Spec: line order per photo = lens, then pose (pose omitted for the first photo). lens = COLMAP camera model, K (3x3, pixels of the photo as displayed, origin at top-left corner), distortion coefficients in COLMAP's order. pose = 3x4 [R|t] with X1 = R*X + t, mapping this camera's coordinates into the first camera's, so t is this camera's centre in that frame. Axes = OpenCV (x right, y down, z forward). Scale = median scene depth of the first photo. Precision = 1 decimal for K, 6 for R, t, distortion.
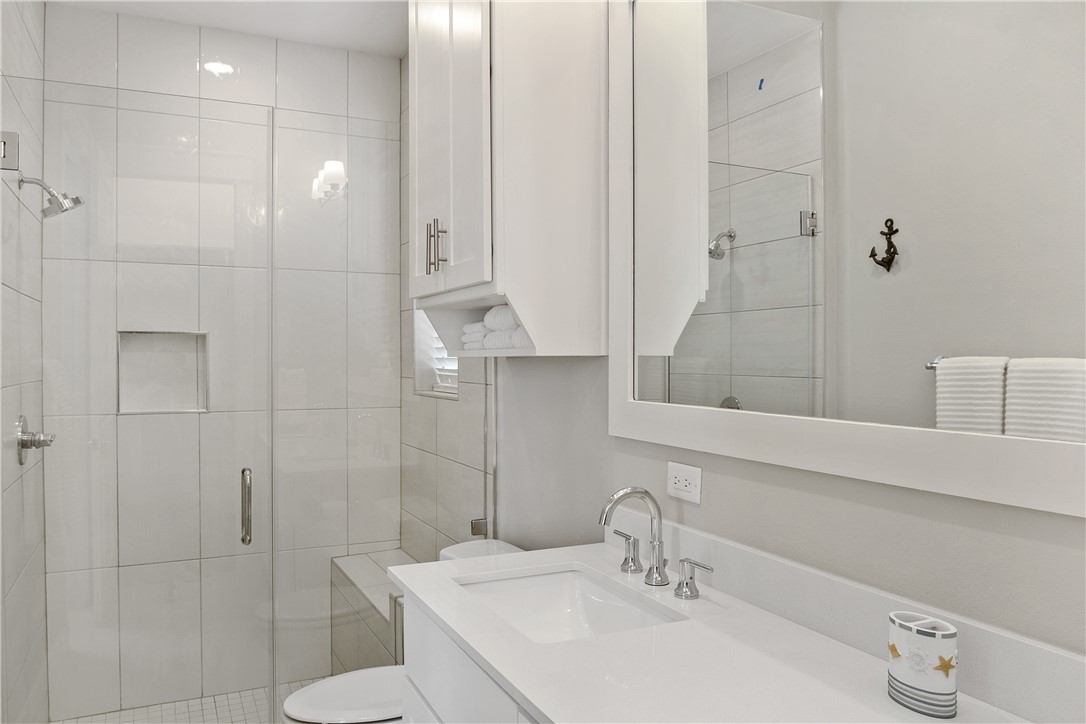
lens RADIAL K [[815.7, 0, 537.2], [0, 815.7, 362.1], [0, 0, 1]] dist [-0.009726, -0.025237]
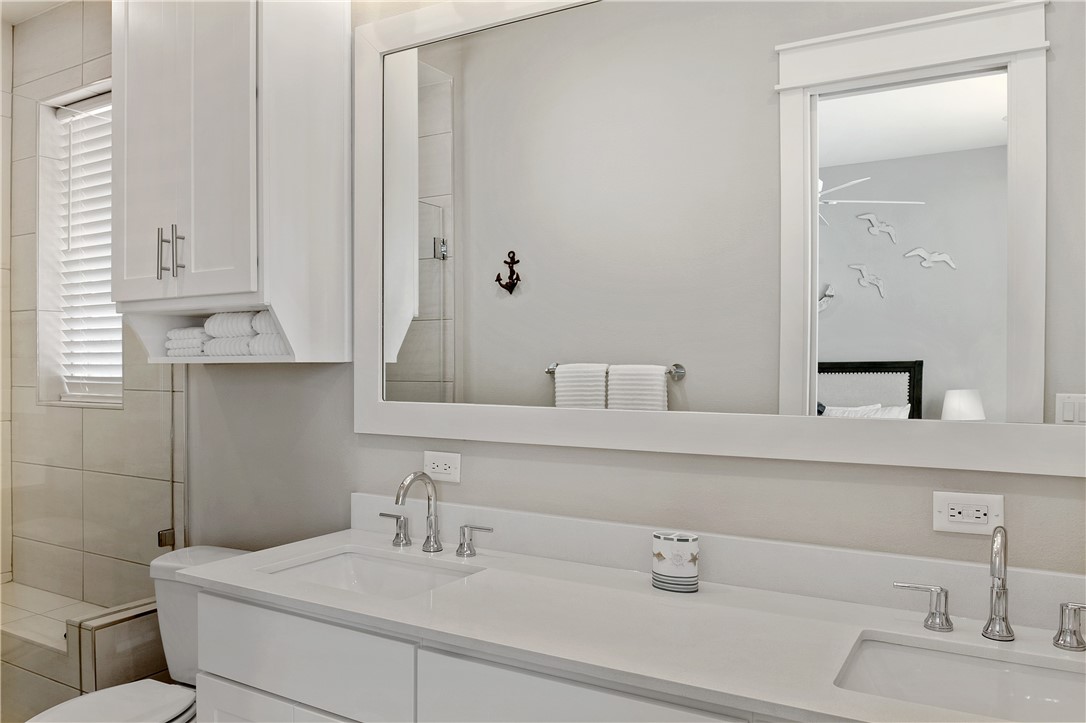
lens RADIAL K [[815.7, 0, 551.5], [0, 815.7, 363.3], [0, 0, 1]] dist [-0.009726, -0.025237]
pose [[0.834373, 0.001603, 0.551198, -0.253354], [0.002513, 0.999974, -0.006712, 0.001446], [-0.551194, 0.006986, 0.834348, -0.073964]]
